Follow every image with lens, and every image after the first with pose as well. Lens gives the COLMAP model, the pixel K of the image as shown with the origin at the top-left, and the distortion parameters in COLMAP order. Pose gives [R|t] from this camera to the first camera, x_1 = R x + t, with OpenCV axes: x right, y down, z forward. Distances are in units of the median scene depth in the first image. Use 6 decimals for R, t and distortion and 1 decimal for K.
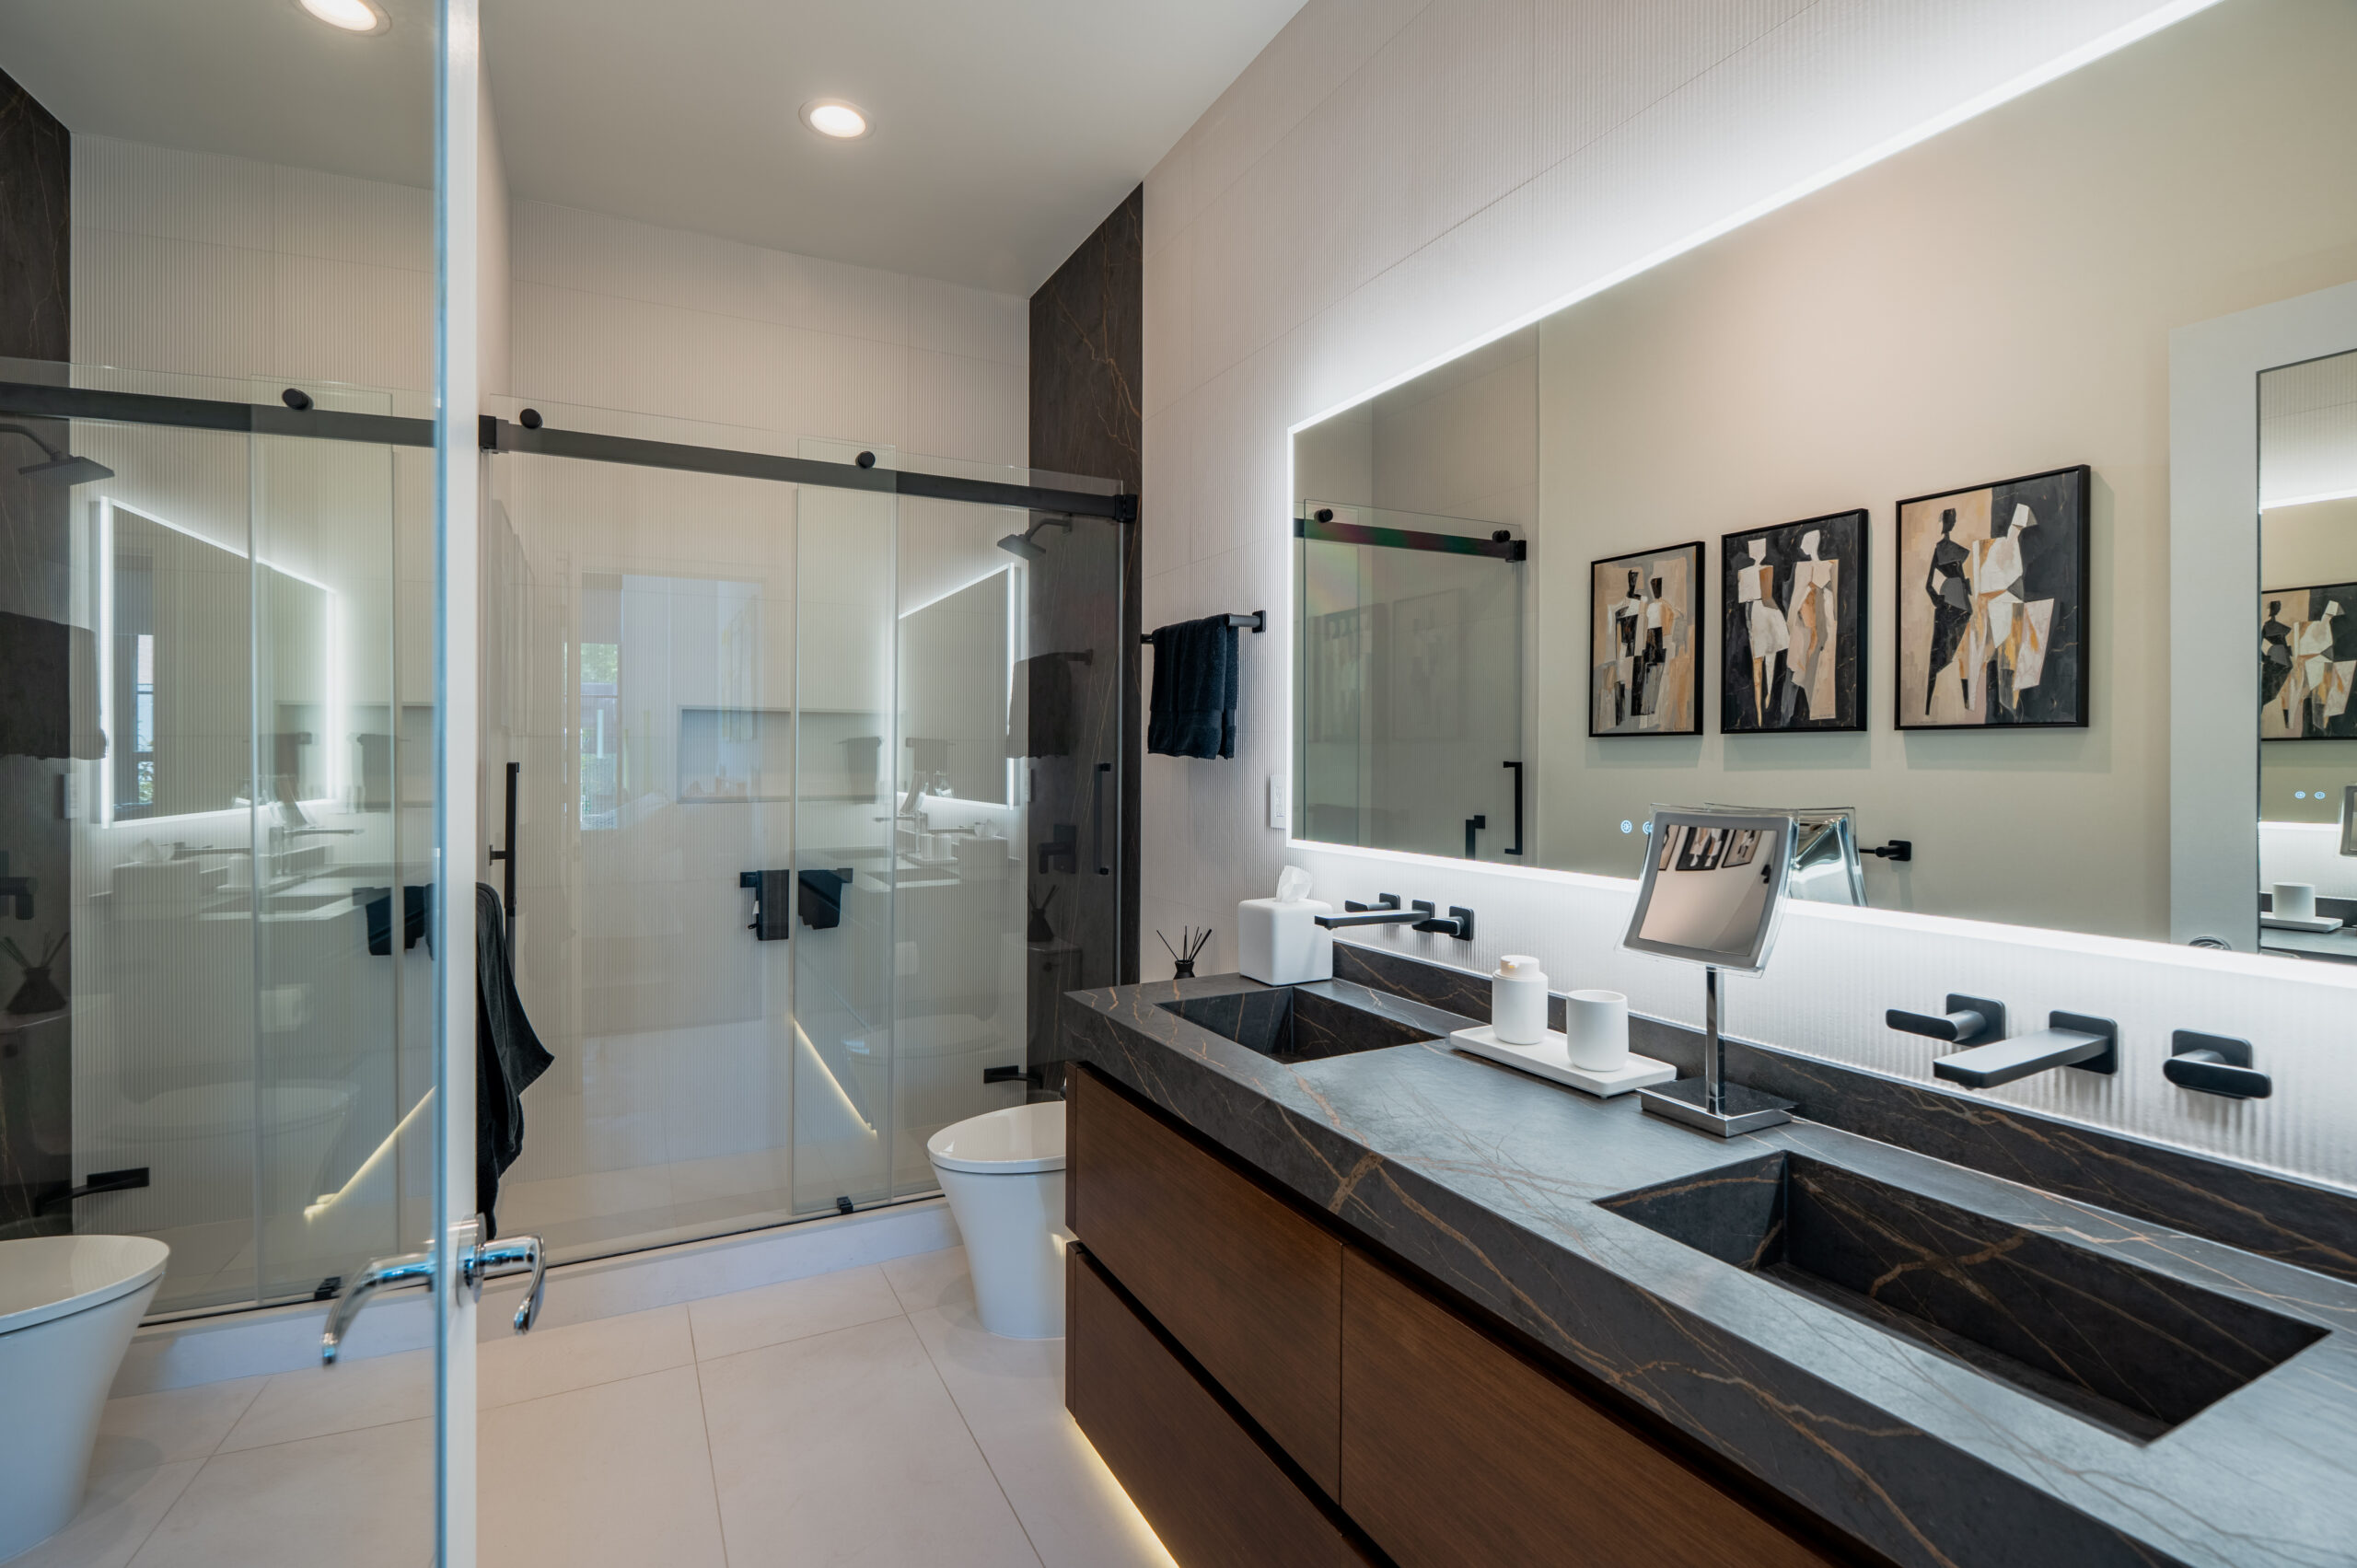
lens RADIAL K [[1098.8, 0, 1171.5], [0, 1098.8, 761.3], [0, 0, 1]] dist [0.001633, 0.000414]
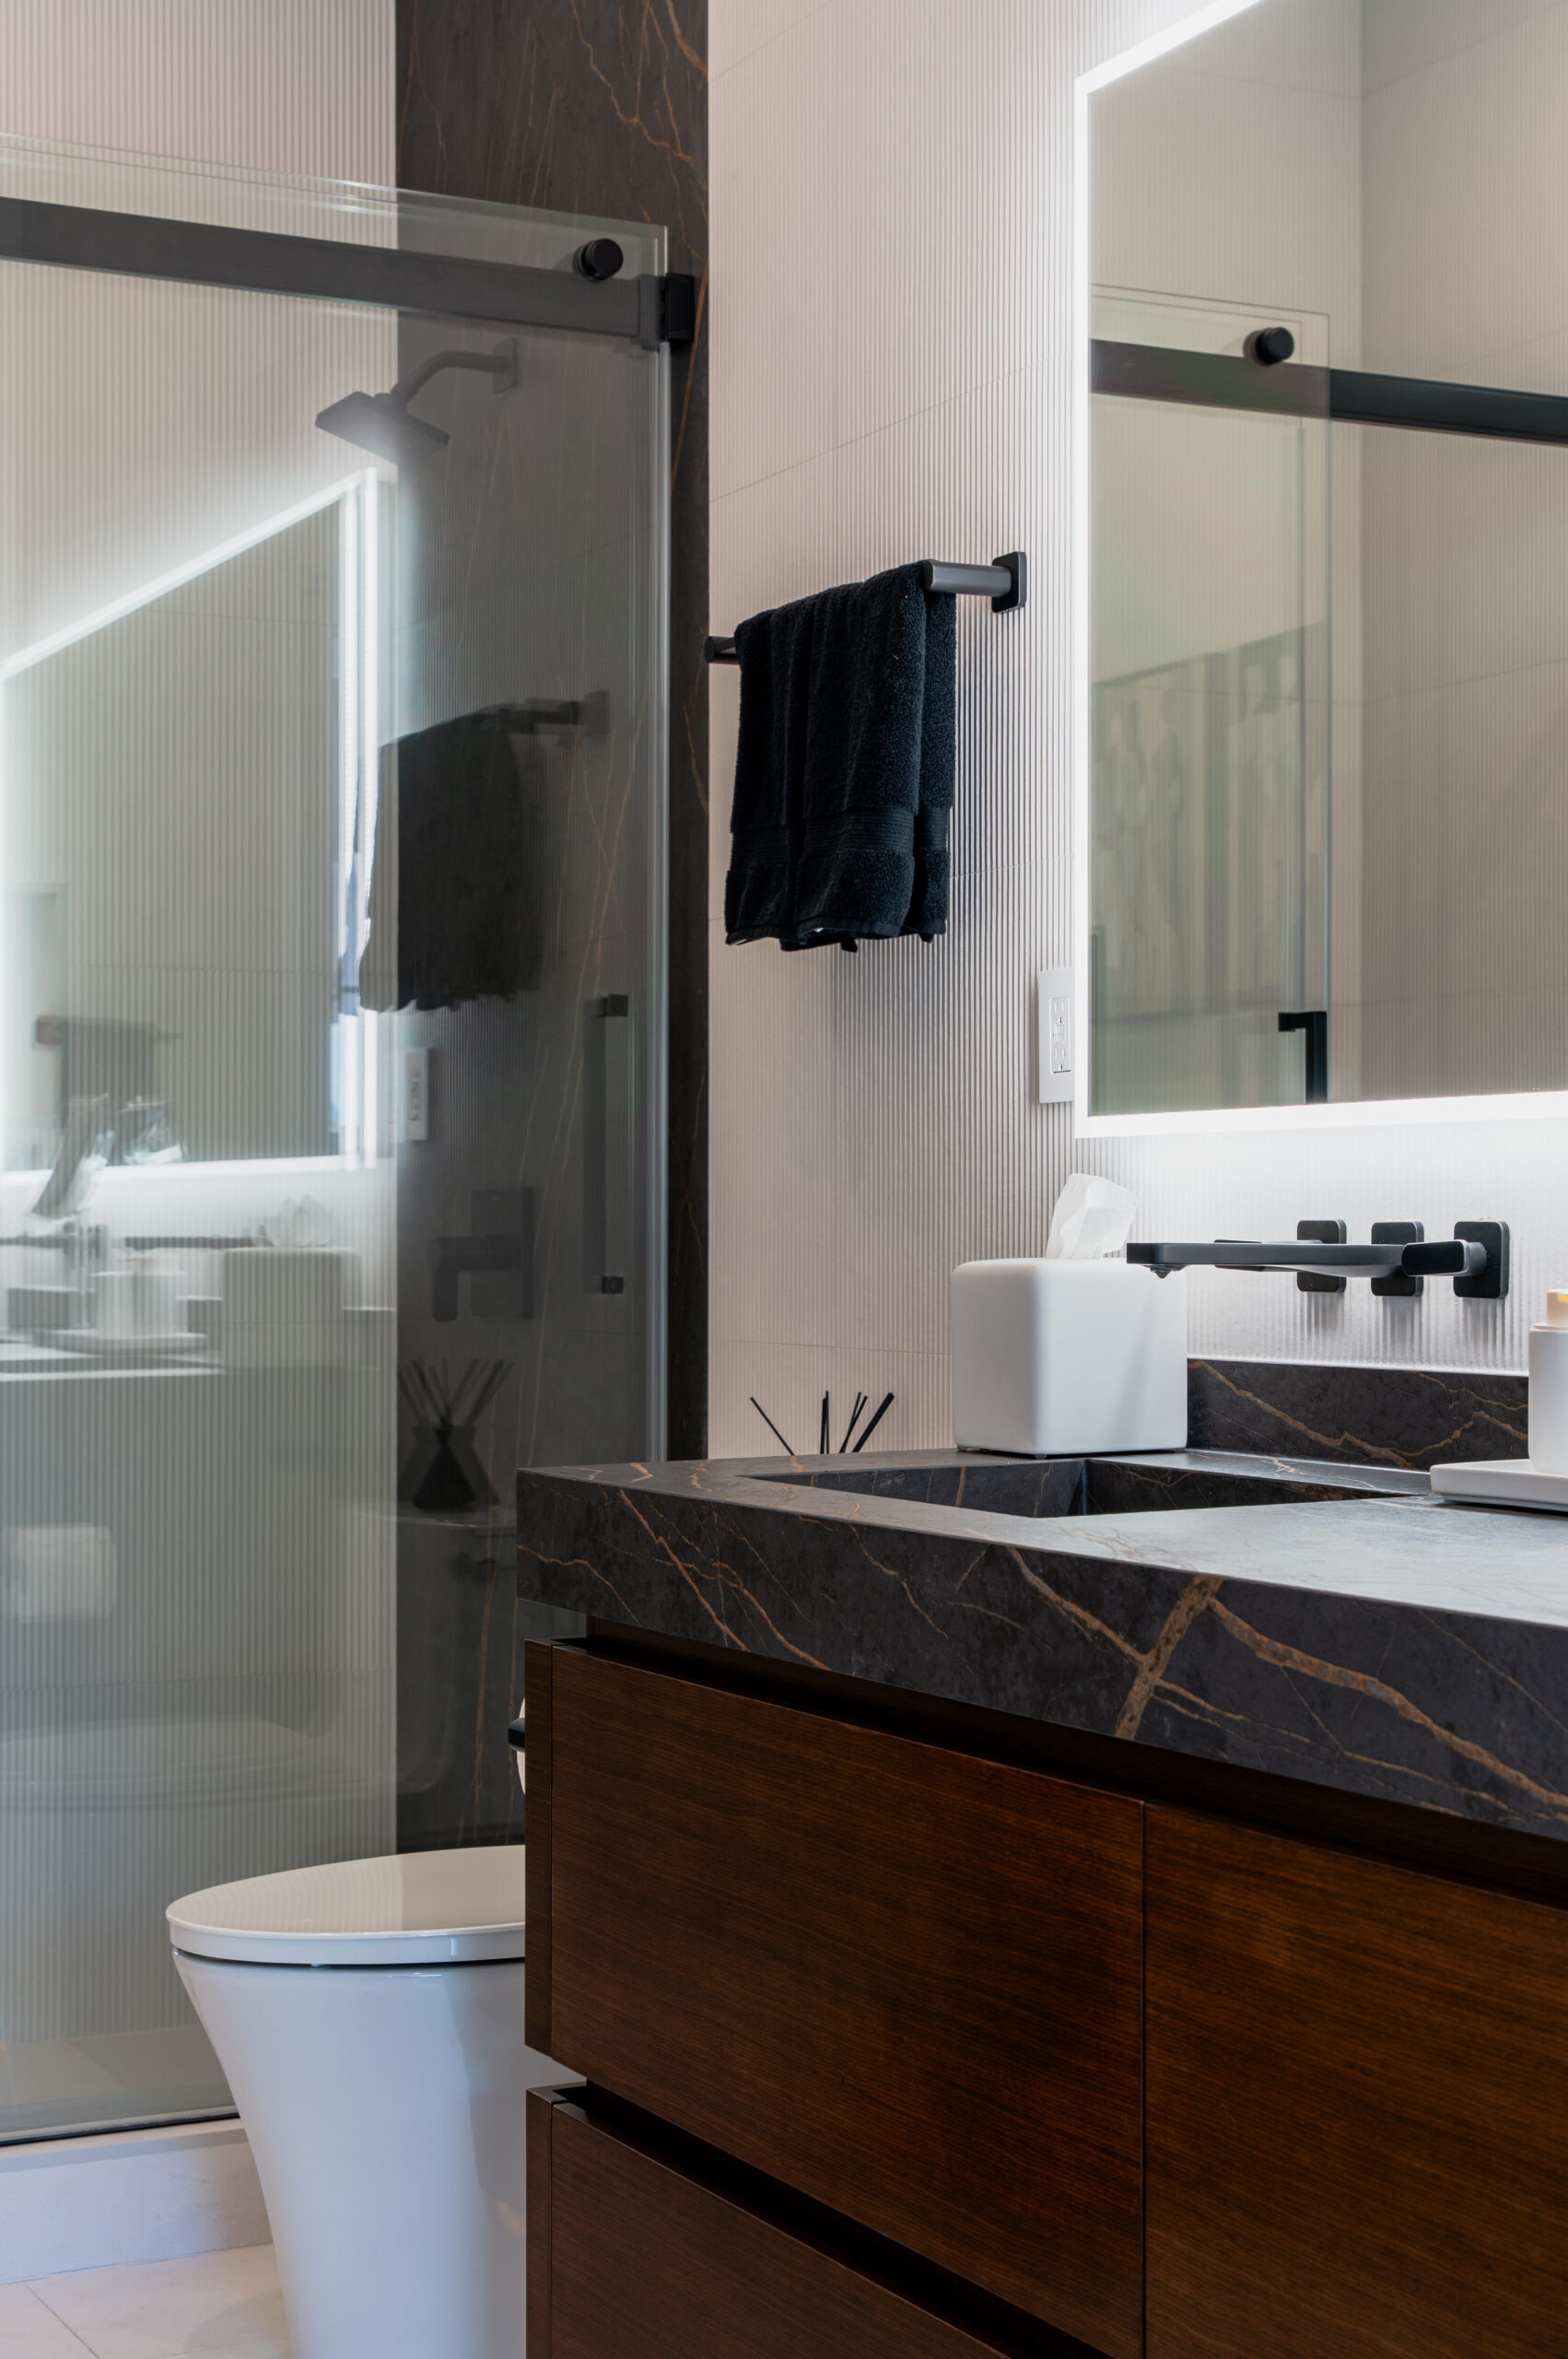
lens RADIAL K [[3573.3, 0, 784.0], [0, 3573.3, 1179.5], [0, 0, 1]] dist [0.064545, 0.047732]
pose [[0.999970, -0.003267, -0.007063, 0.007496], [0.003148, 0.999855, -0.016732, 0.099204], [0.007117, 0.016709, 0.999835, -0.250756]]
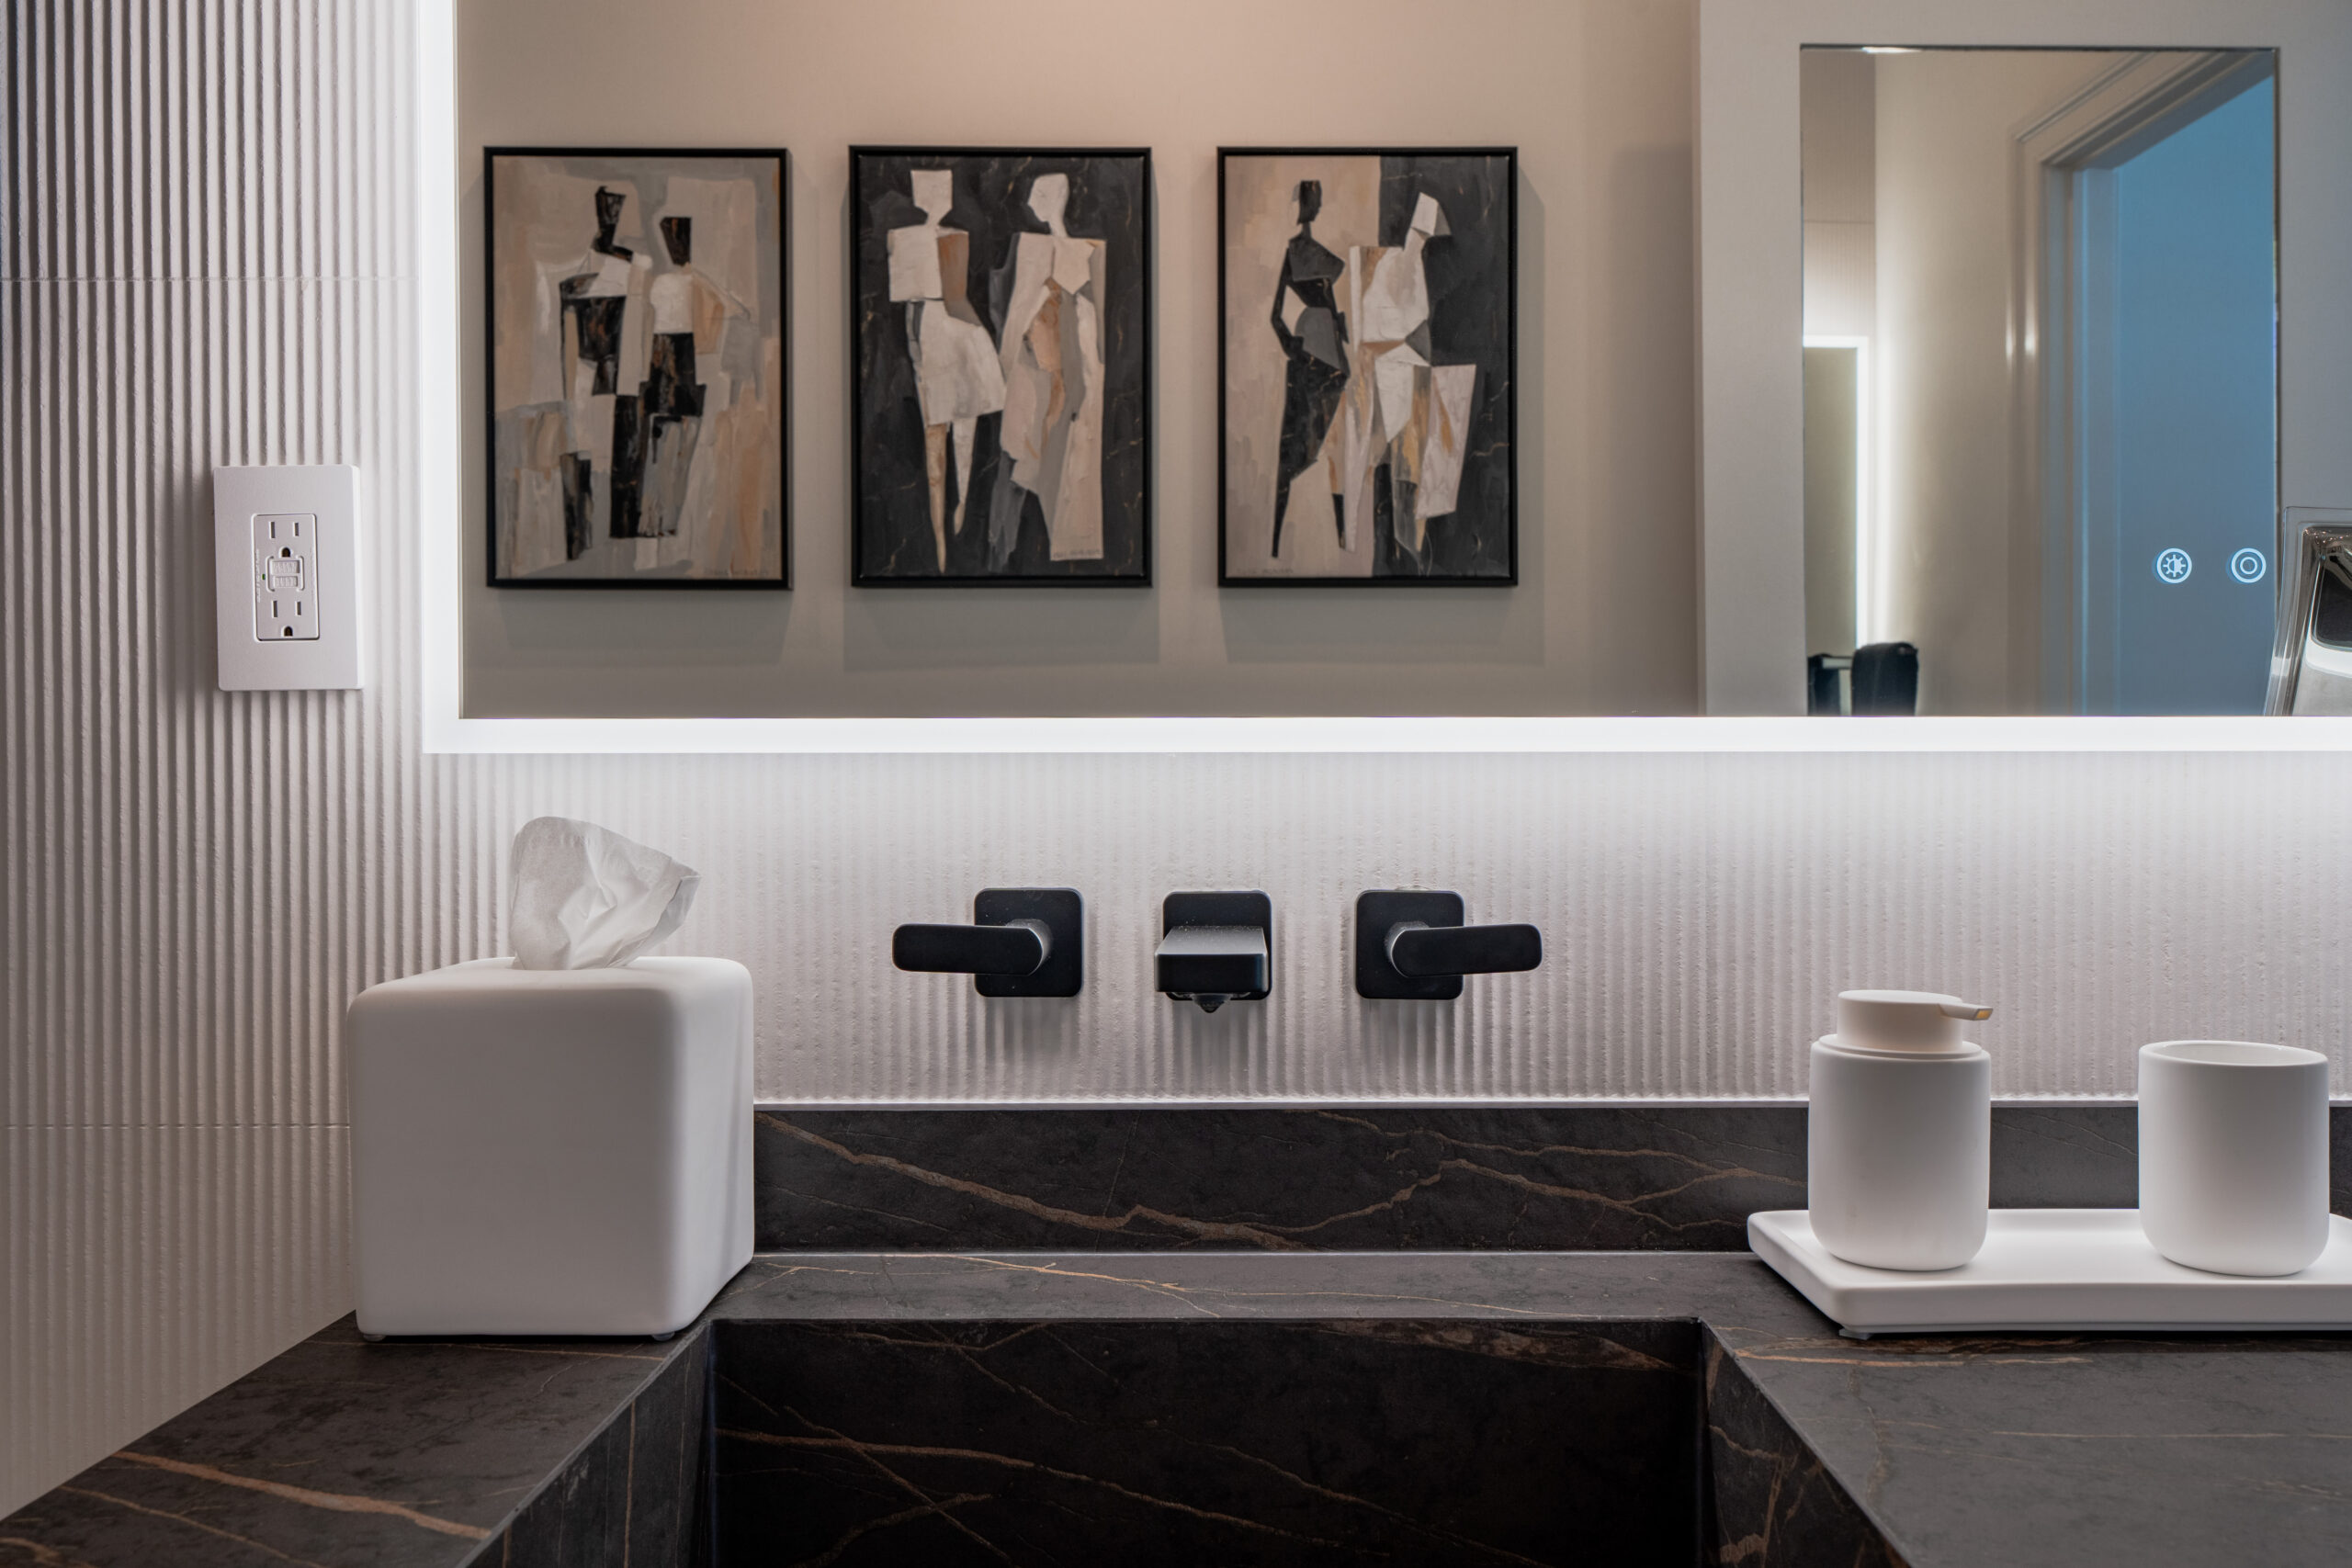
lens RADIAL K [[1947.5, 0, 1230.3], [0, 1947.5, 811.8], [0, 0, 1]] dist [-0.008703, 0.088079]
pose [[0.460437, -0.003760, 0.887684, -0.161685], [0.005194, 0.999985, 0.001541, 0.078615], [-0.887677, 0.003901, 0.460450, 0.571807]]
